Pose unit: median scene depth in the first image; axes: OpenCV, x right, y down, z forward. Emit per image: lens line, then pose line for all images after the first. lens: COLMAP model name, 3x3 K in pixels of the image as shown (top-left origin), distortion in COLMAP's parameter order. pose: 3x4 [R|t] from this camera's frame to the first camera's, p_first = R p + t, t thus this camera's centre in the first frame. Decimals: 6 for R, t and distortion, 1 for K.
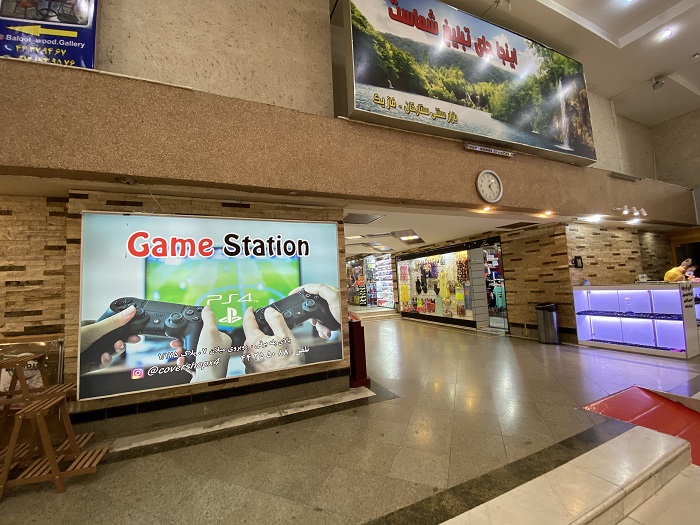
lens RADIAL K [[281.9, 0, 345.2], [0, 281.9, 263.2], [0, 0, 1]] dist [-0.009010, -0.005887]
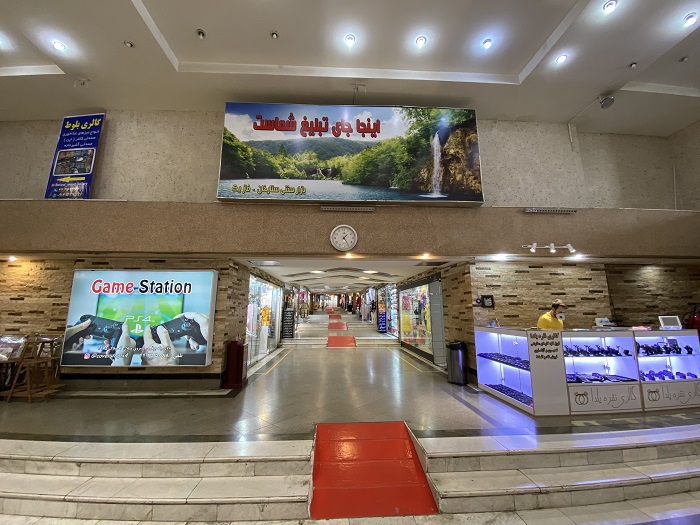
lens RADIAL K [[281.9, 0, 350.7], [0, 281.9, 261.3], [0, 0, 1]] dist [-0.009010, -0.005887]
pose [[0.942739, -0.008830, -0.333414, 1.132388], [-0.019459, 0.996491, -0.081411, -0.087570], [0.332963, 0.083237, 0.939259, -0.152139]]
